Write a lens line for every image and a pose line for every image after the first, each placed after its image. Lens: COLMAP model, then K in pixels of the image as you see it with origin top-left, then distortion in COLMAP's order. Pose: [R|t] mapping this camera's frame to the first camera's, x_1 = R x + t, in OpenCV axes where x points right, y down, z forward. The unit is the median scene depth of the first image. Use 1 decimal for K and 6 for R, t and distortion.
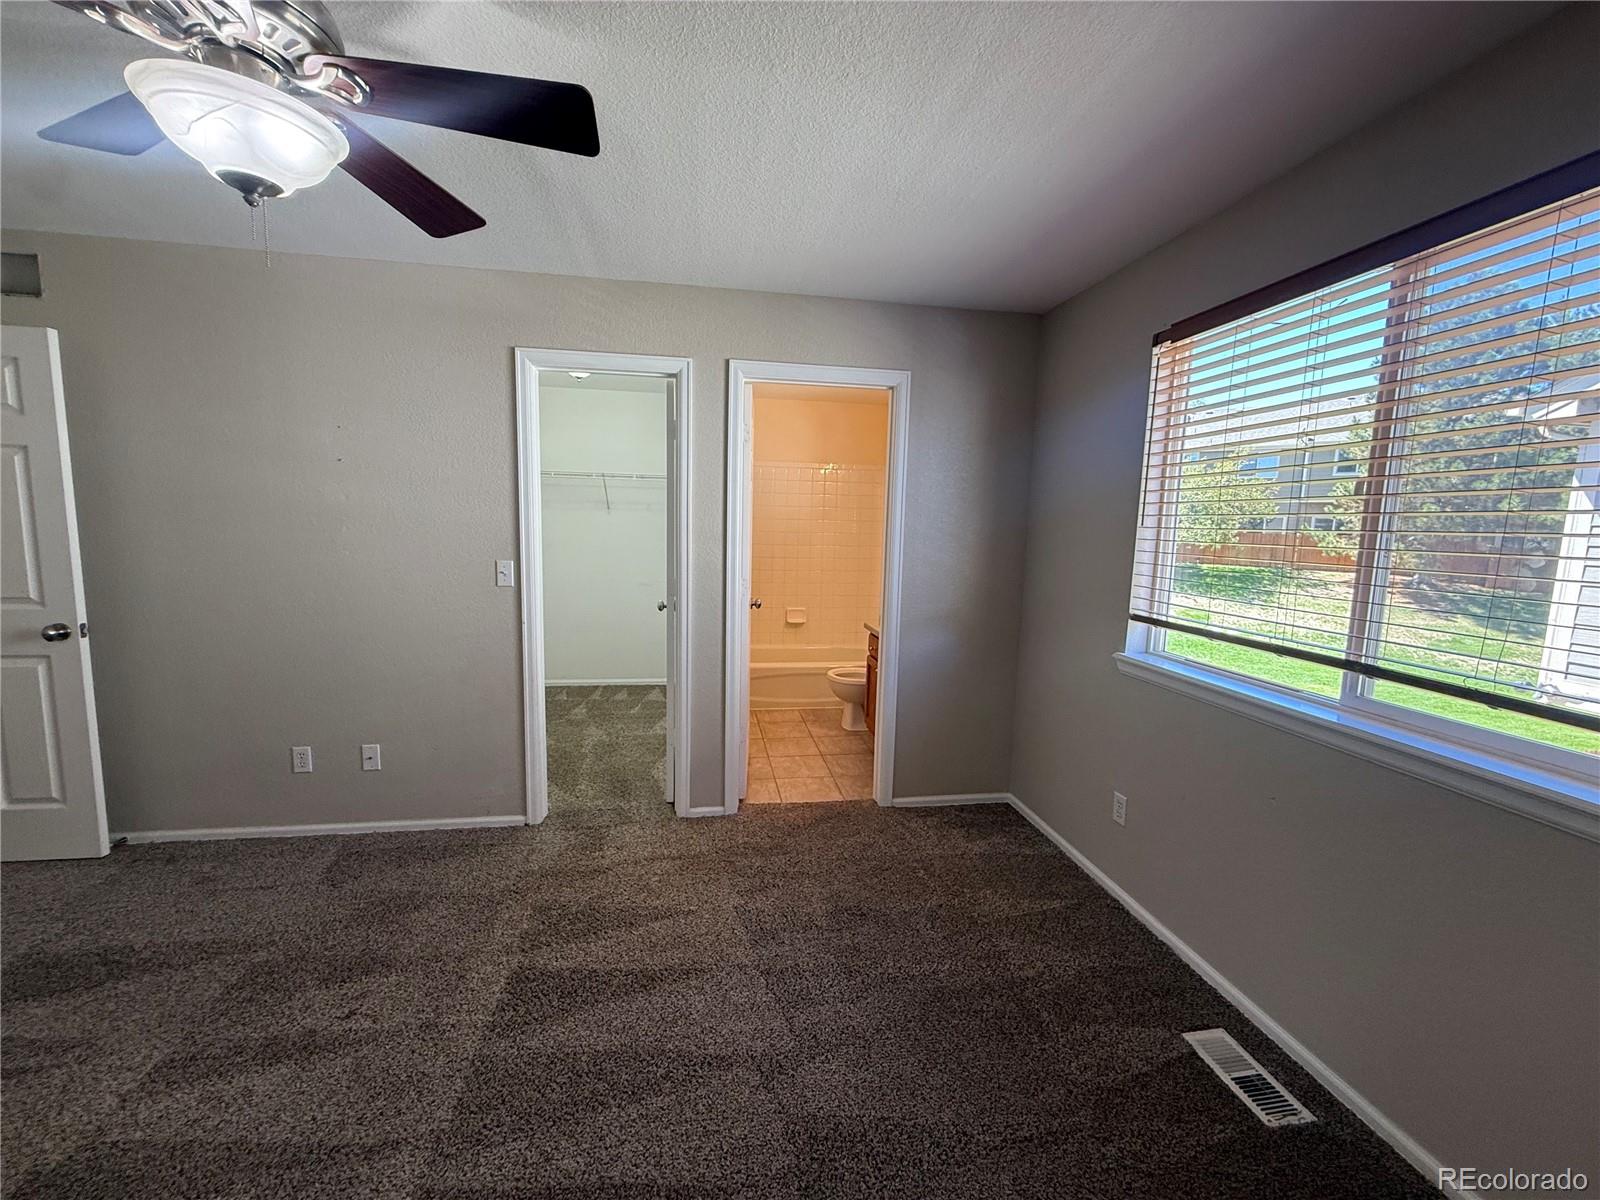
lens RADIAL K [[636.9, 0, 795.5], [0, 636.9, 599.6], [0, 0, 1]] dist [0.000362, -0.000419]
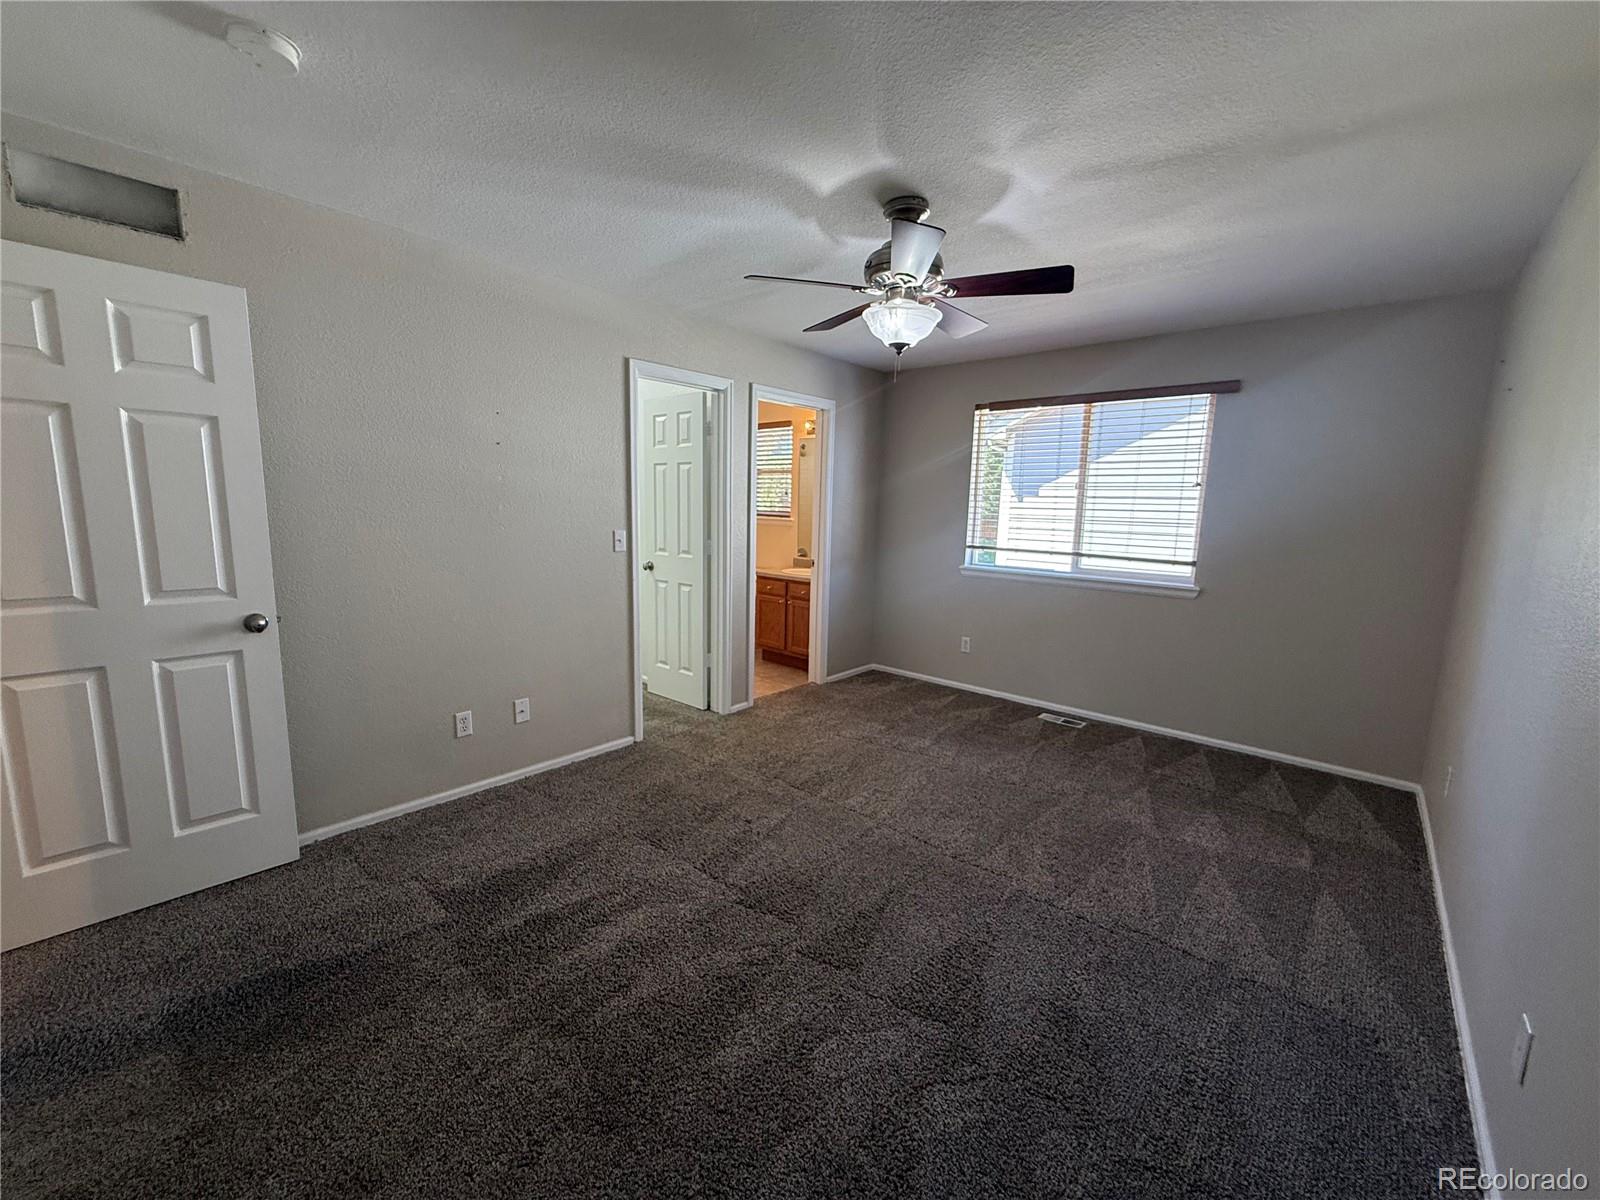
lens RADIAL K [[638.4, 0, 795.5], [0, 638.4, 597.6], [0, 0, 1]] dist [0.000643, 0.000059]
pose [[0.774266, -0.101256, 0.624707, -1.134330], [0.073276, 0.994822, 0.070428, 0.006642], [-0.628603, -0.008754, 0.777677, -0.204408]]
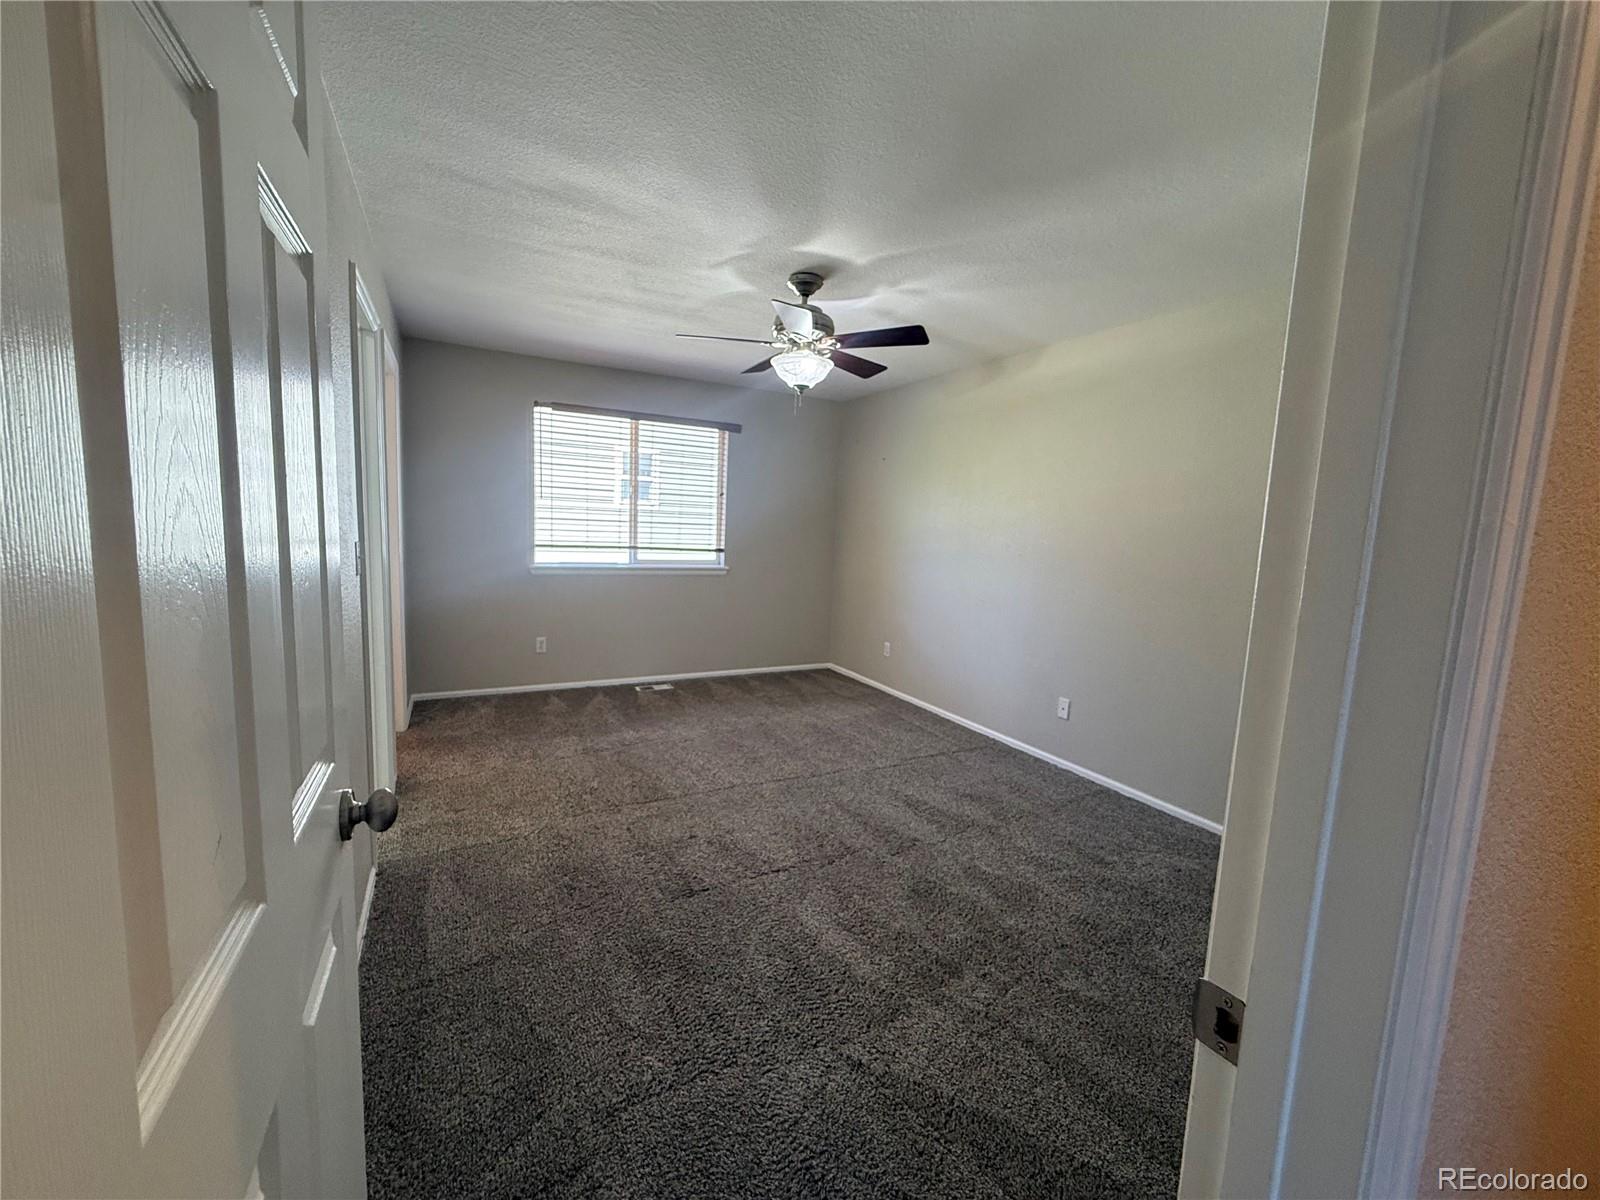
lens RADIAL K [[636.9, 0, 795.5], [0, 636.9, 599.6], [0, 0, 1]] dist [0.000362, -0.000419]
pose [[-0.319803, -0.155478, 0.934640, -1.556110], [0.062589, 0.980823, 0.184577, -0.118317], [-0.945414, 0.117527, -0.303939, 0.863477]]
